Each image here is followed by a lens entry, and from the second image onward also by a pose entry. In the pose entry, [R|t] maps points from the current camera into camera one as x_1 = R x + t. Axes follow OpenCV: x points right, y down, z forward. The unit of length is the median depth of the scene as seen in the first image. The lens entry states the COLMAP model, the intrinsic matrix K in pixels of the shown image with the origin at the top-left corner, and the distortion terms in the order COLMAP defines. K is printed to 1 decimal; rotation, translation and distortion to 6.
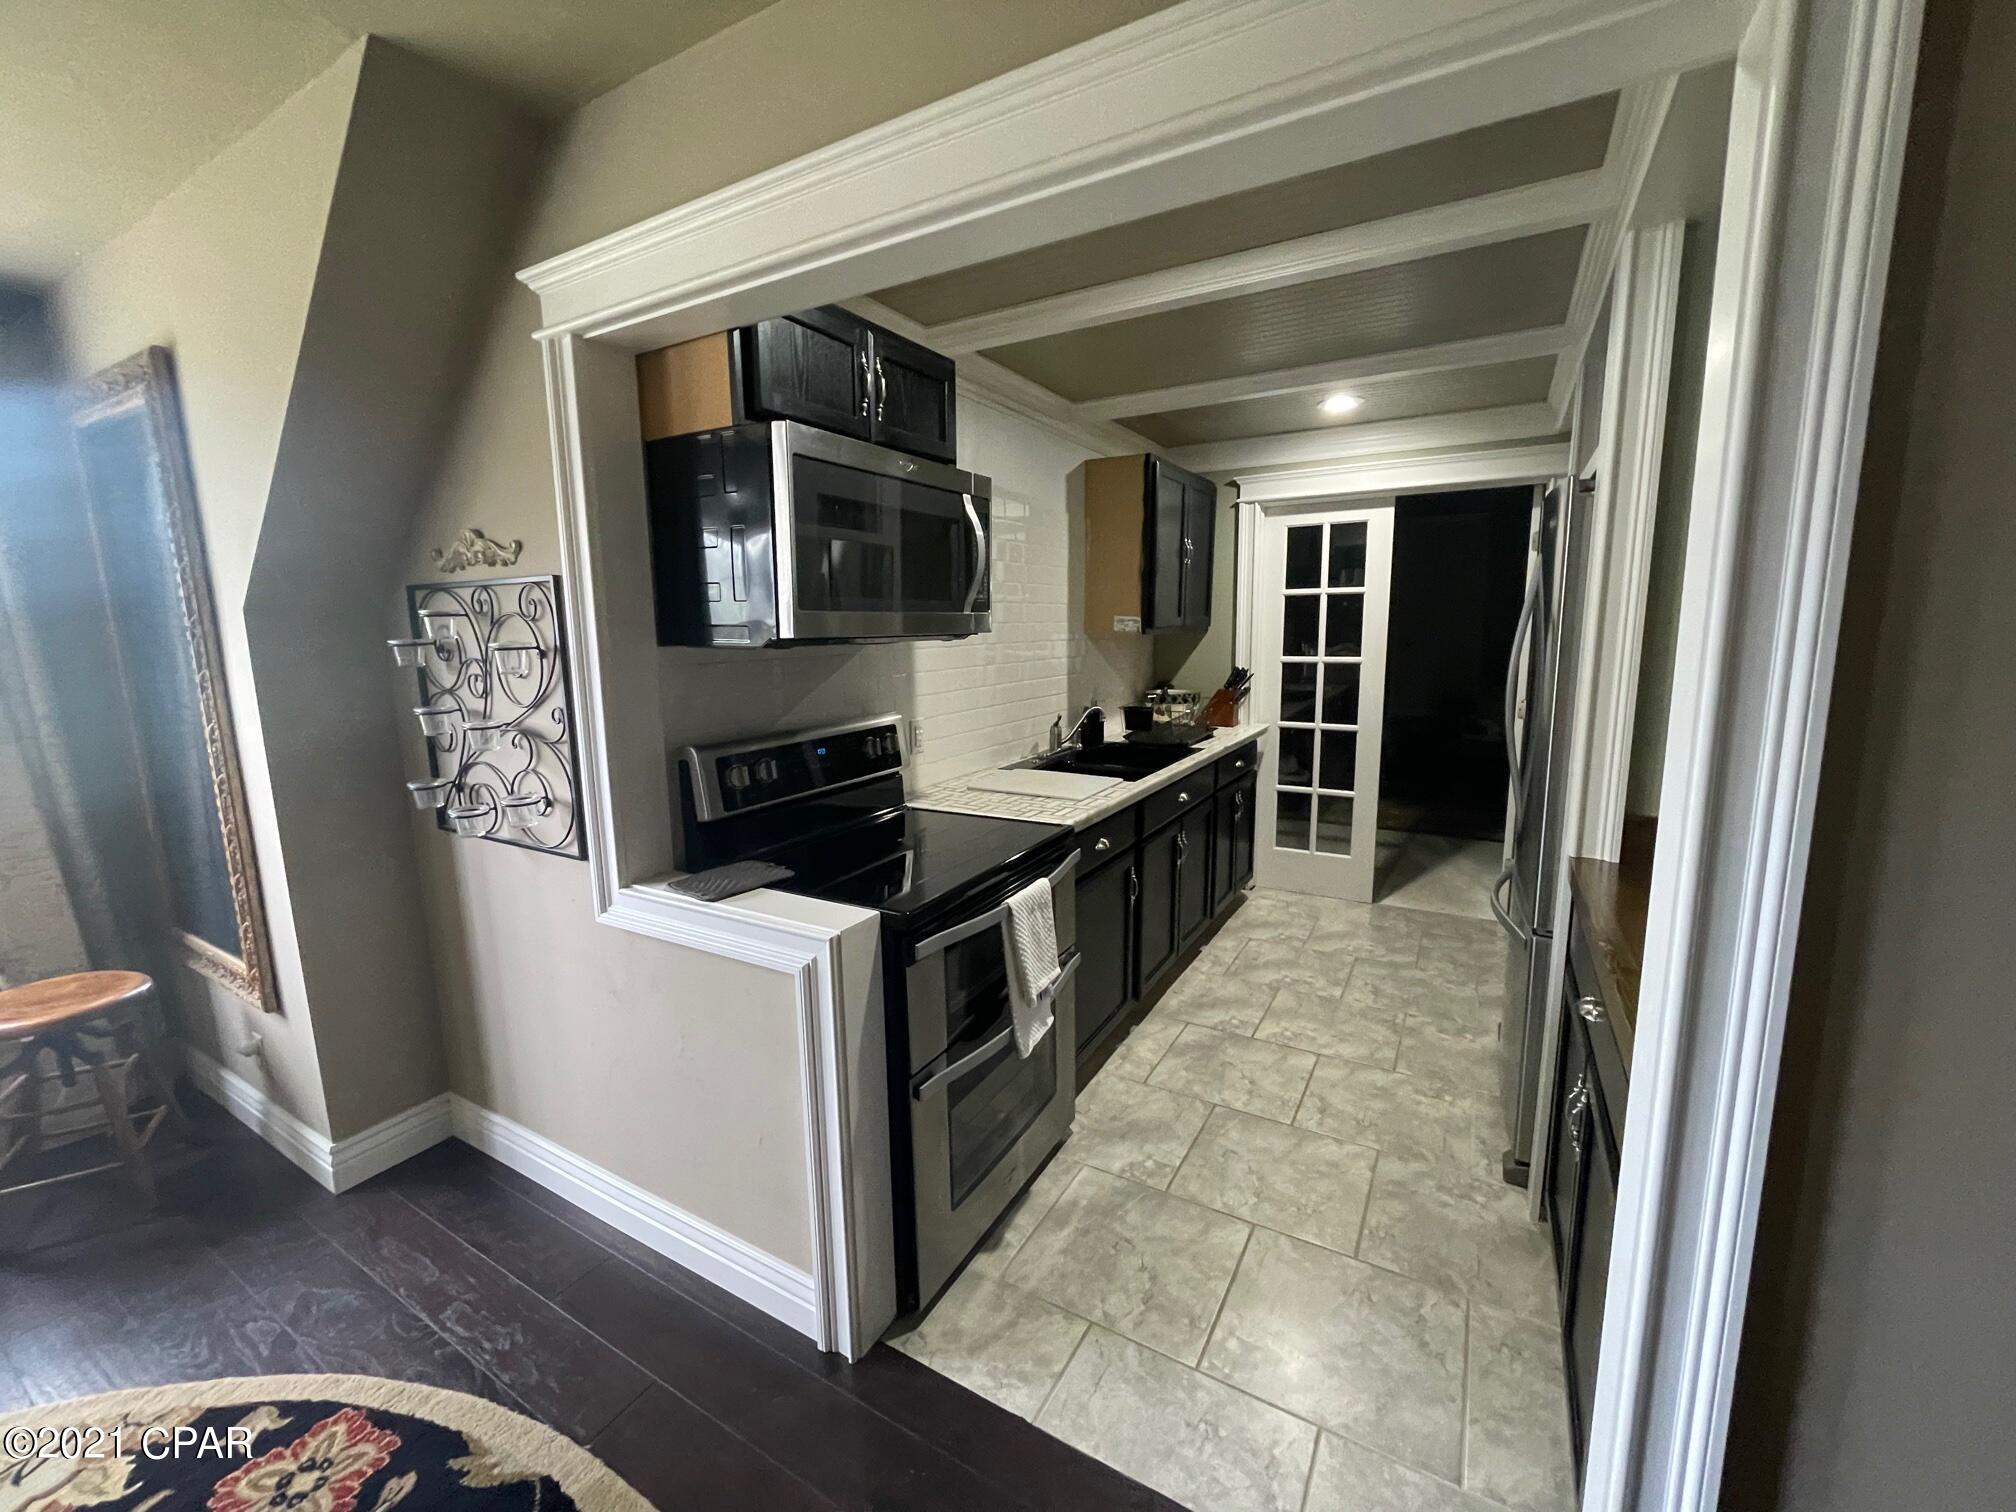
lens RADIAL K [[817.2, 0, 1010.7], [0, 817.2, 752.1], [0, 0, 1]] dist [-0.001287, -0.001001]
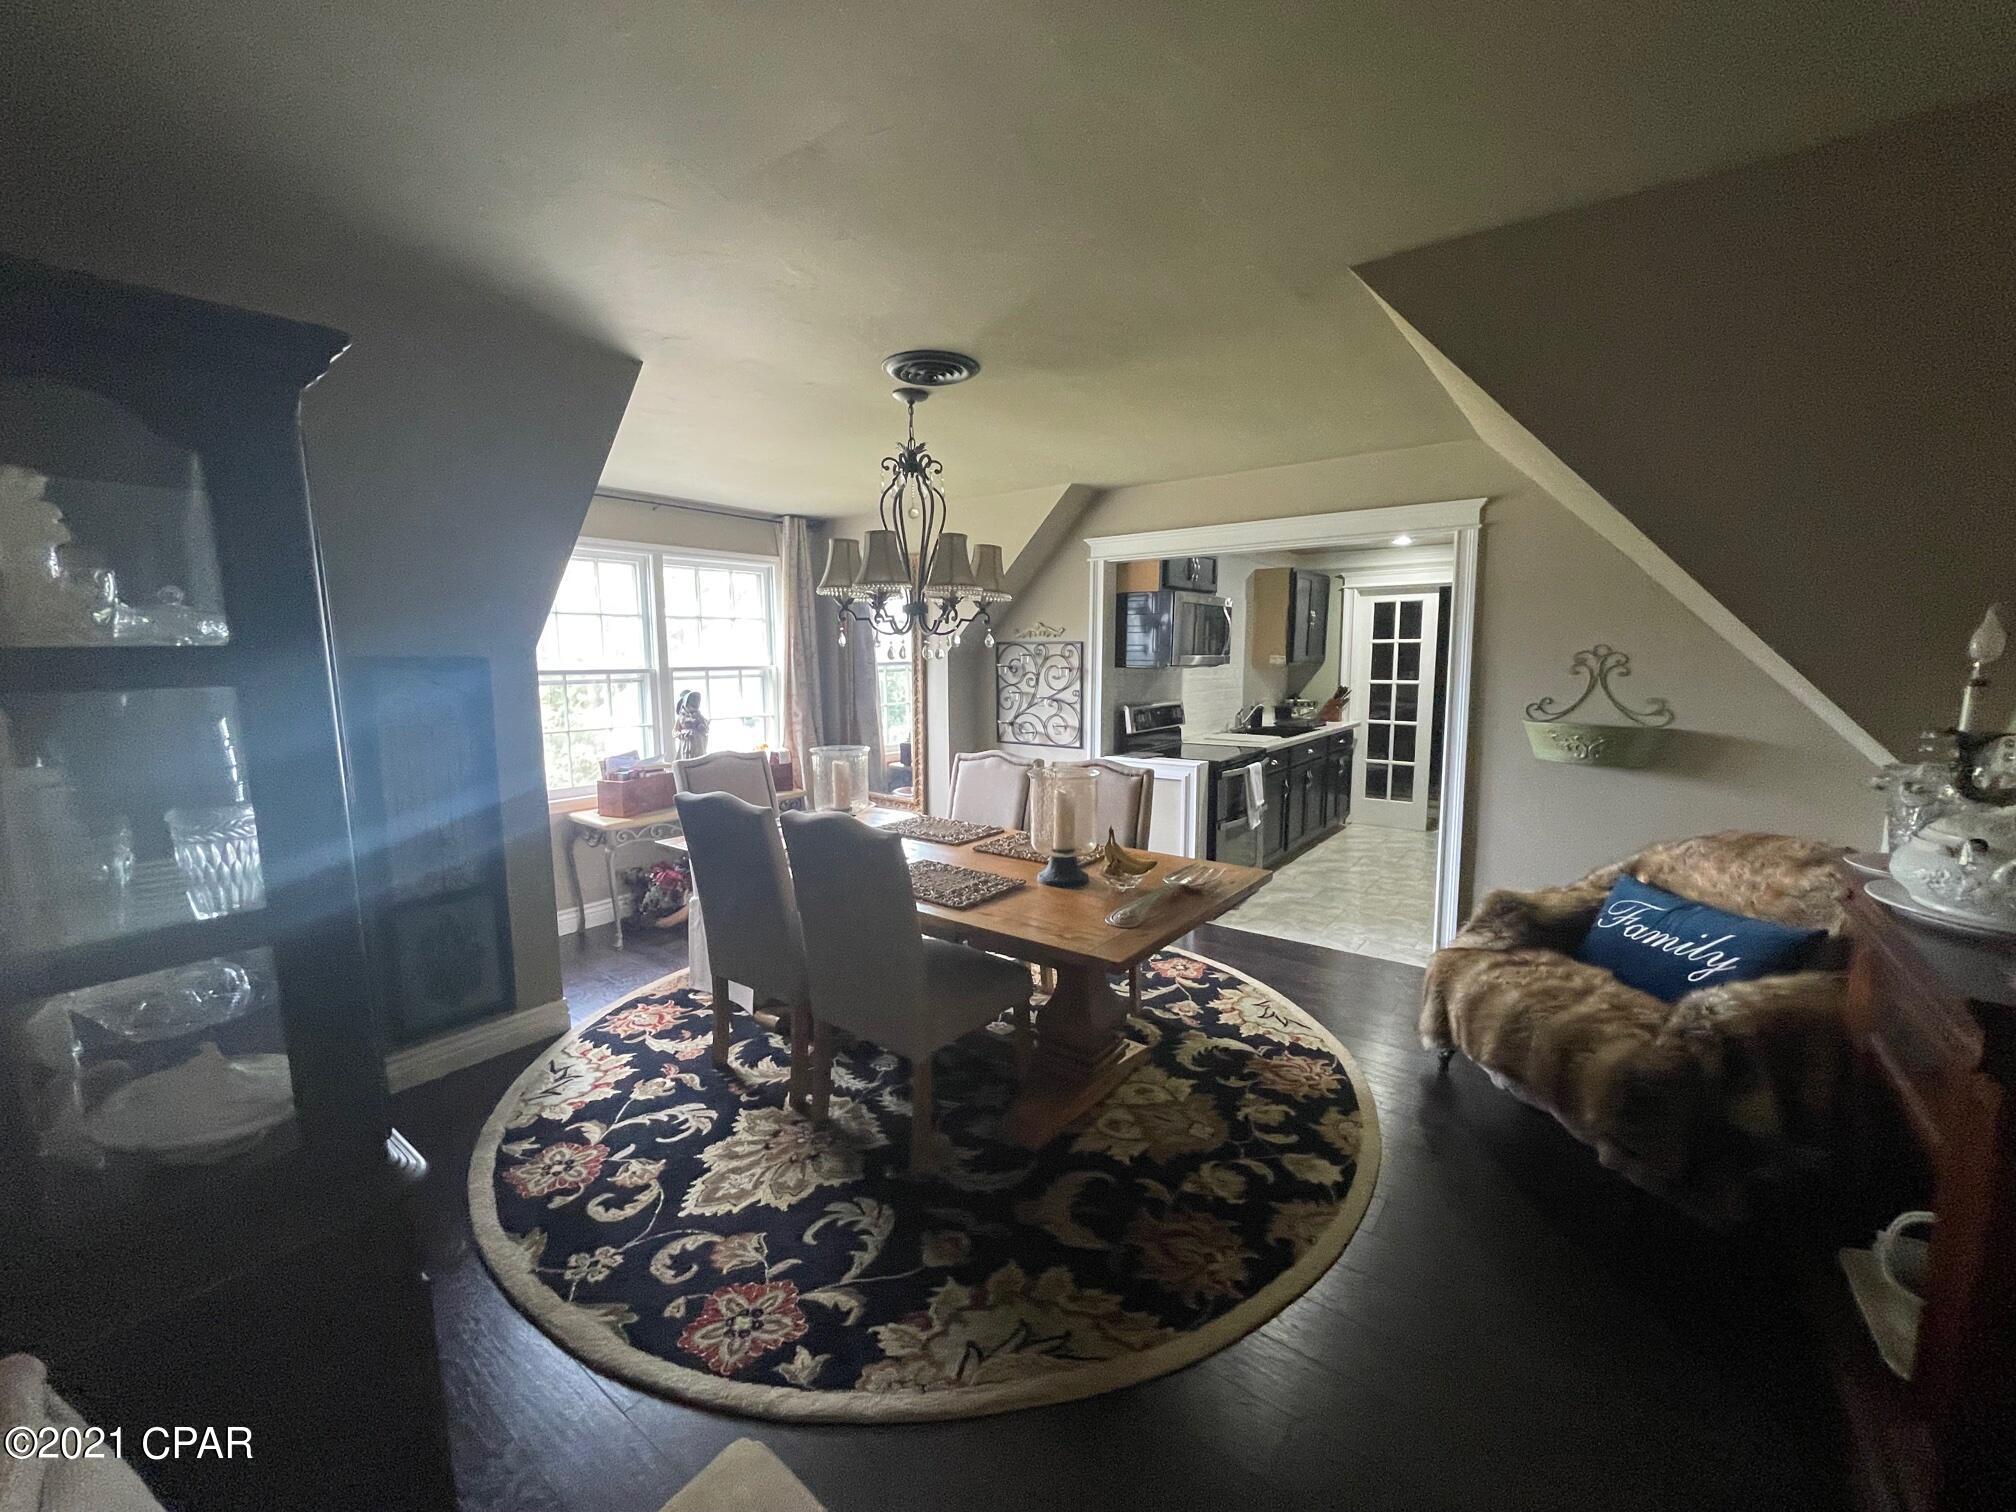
lens RADIAL K [[817.2, 0, 1006.3], [0, 817.2, 758.1], [0, 0, 1]] dist [-0.001287, -0.001001]
pose [[0.992699, 0.023843, -0.118242, -0.207563], [-0.027397, 0.999217, -0.028527, 0.112723], [0.117469, 0.031558, 0.992575, -0.753627]]
